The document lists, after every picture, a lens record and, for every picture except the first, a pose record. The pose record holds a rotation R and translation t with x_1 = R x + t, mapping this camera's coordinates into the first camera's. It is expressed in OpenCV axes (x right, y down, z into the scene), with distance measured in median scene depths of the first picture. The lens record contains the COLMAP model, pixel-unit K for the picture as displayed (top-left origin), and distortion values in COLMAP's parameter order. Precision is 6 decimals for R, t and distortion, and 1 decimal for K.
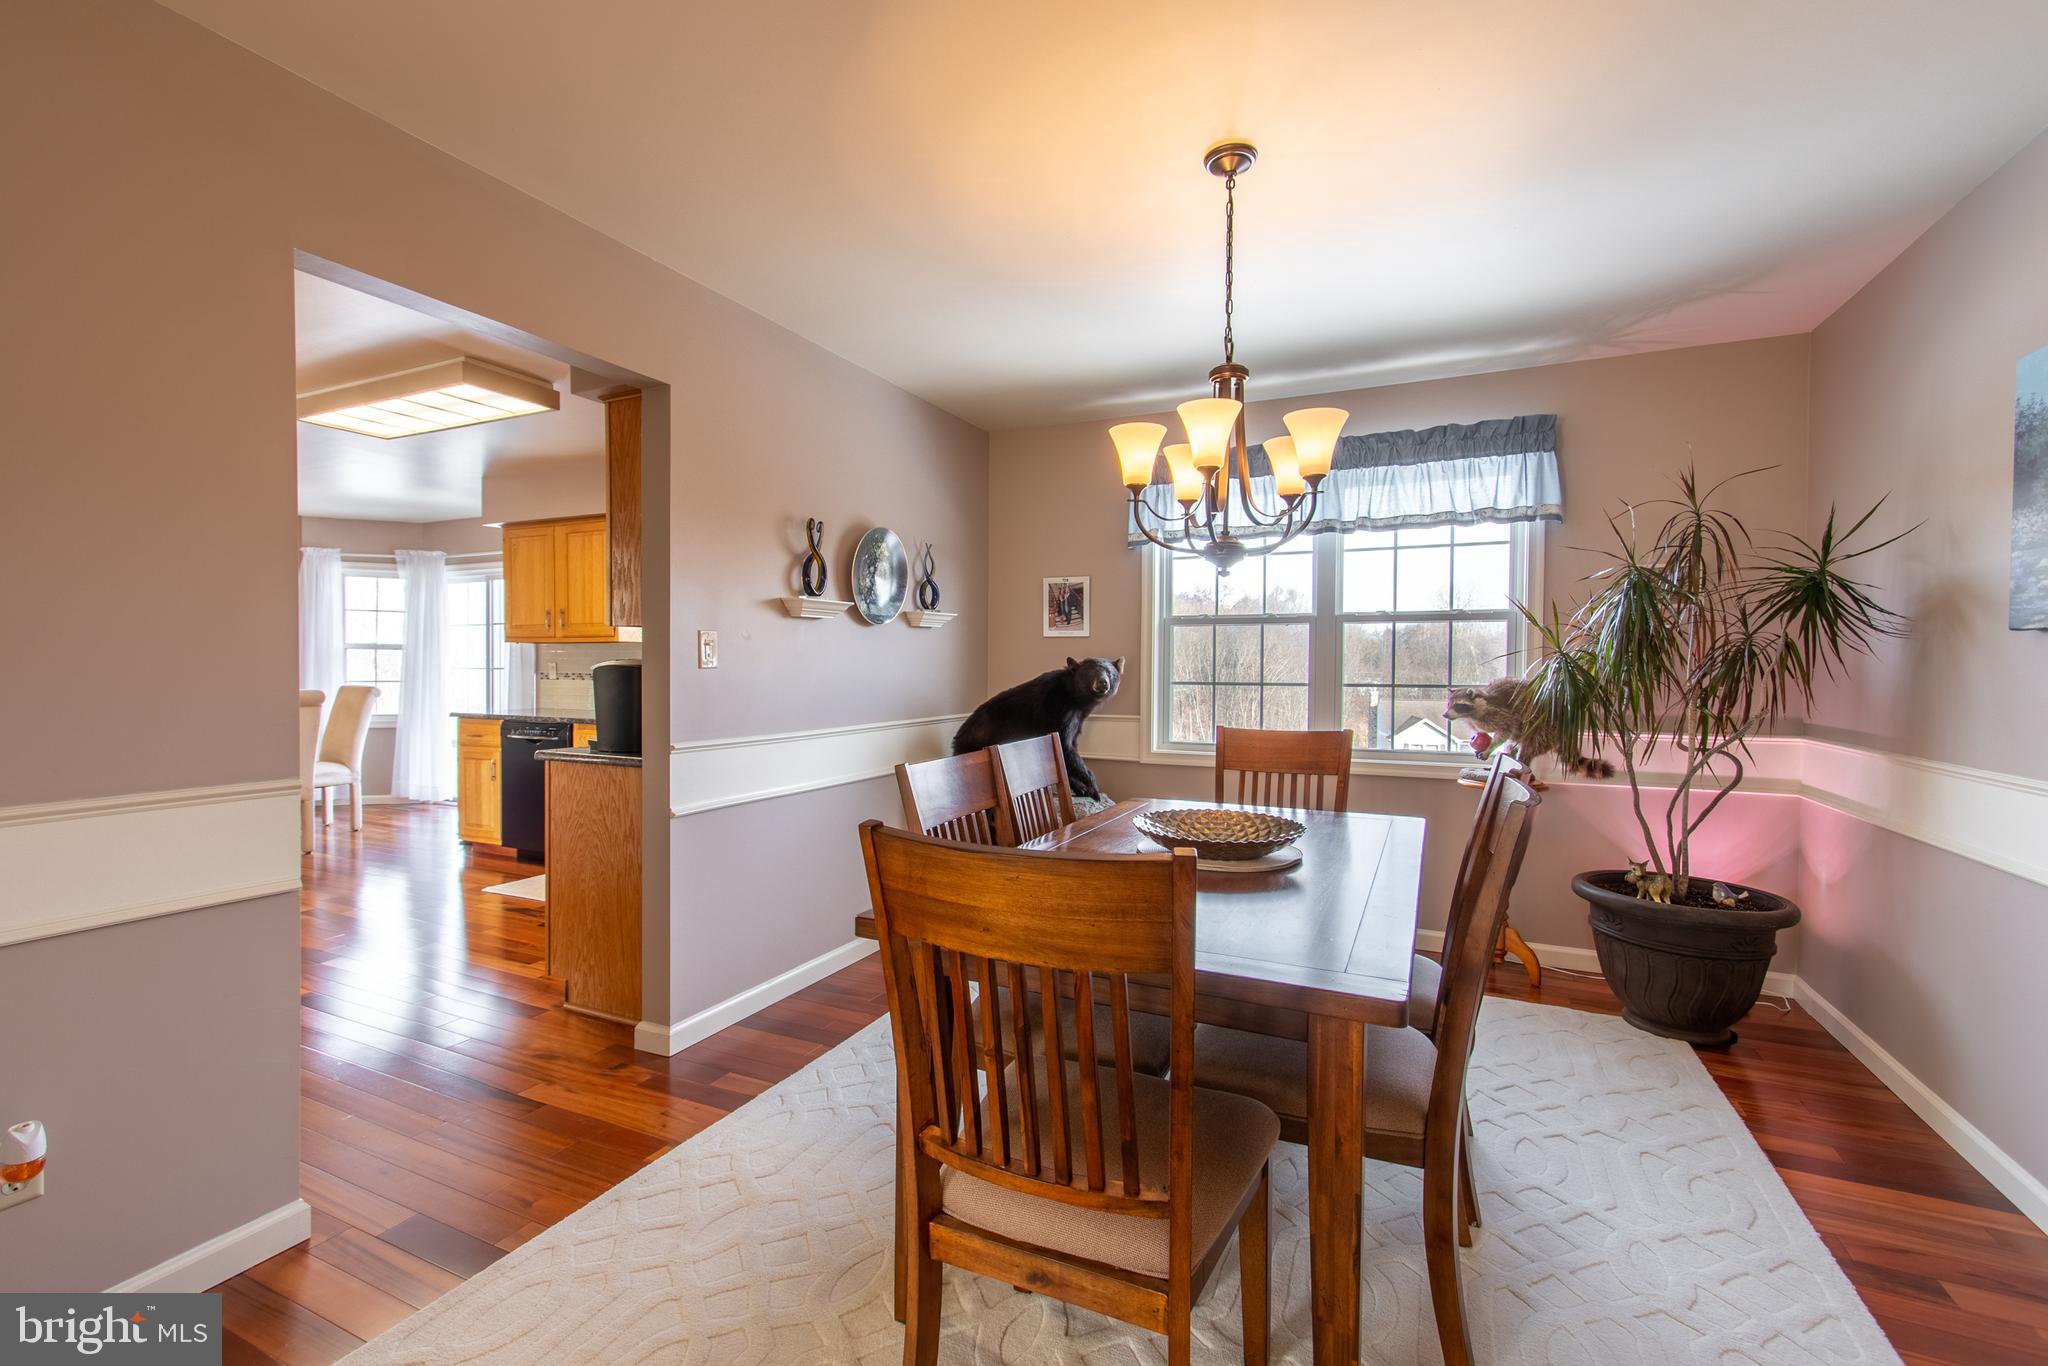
lens RADIAL K [[895.4, 0, 1016.5], [0, 895.4, 678.6], [0, 0, 1]] dist [0.000172, -0.000122]
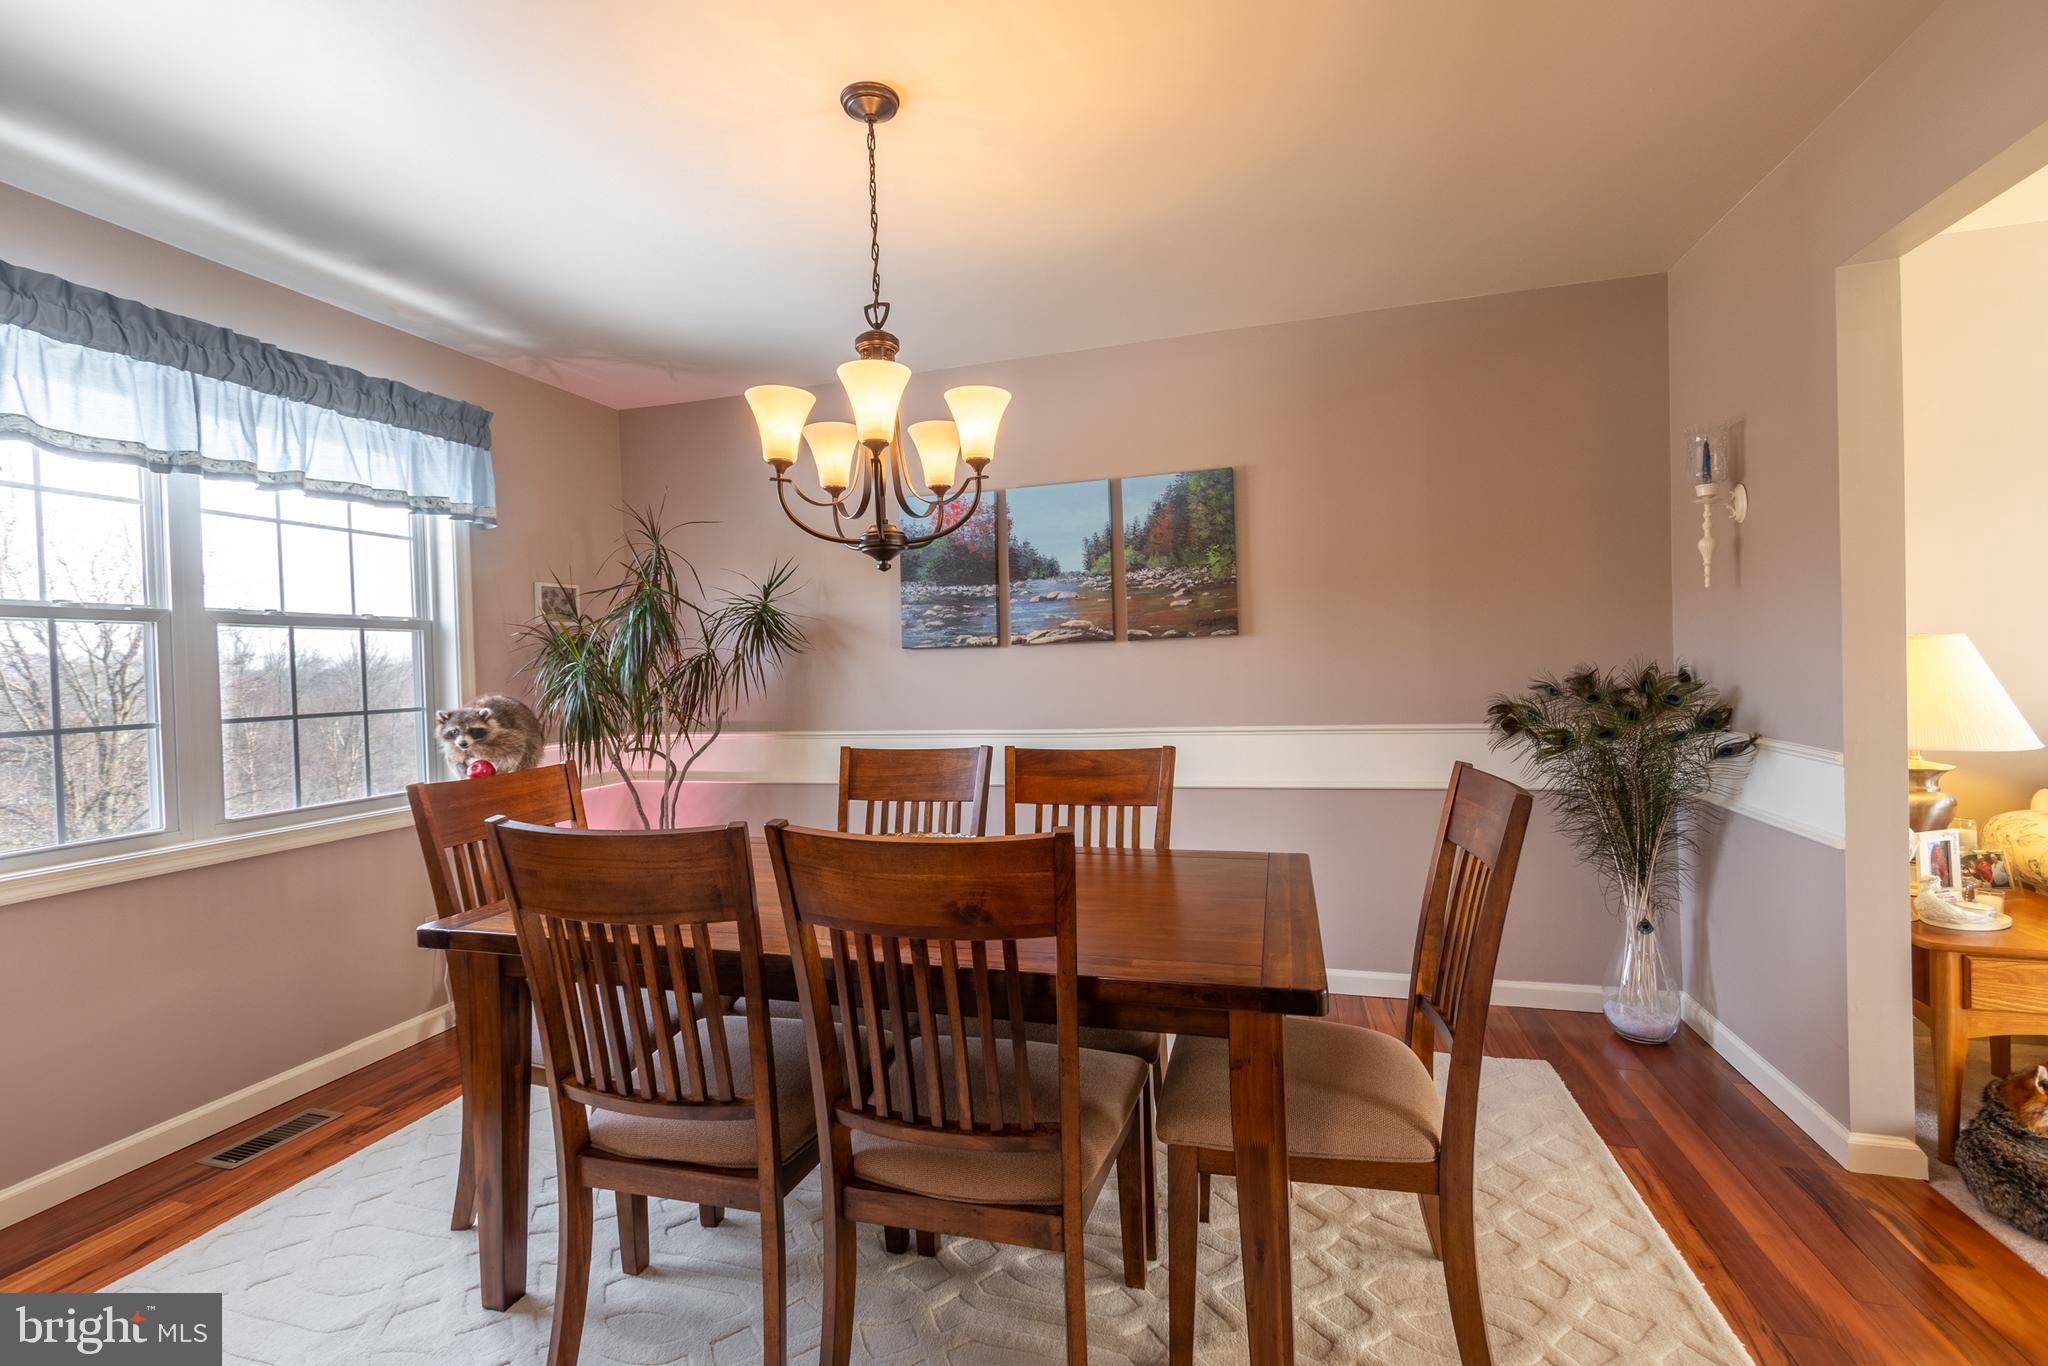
lens RADIAL K [[894.2, 0, 1024.2], [0, 894.2, 659.4], [0, 0, 1]] dist [0.000189, 0.000063]
pose [[-0.172329, -0.001503, 0.985038, -0.410536], [0.041440, 0.999102, 0.008775, -0.021229], [-0.984167, 0.042332, -0.172112, 0.618208]]
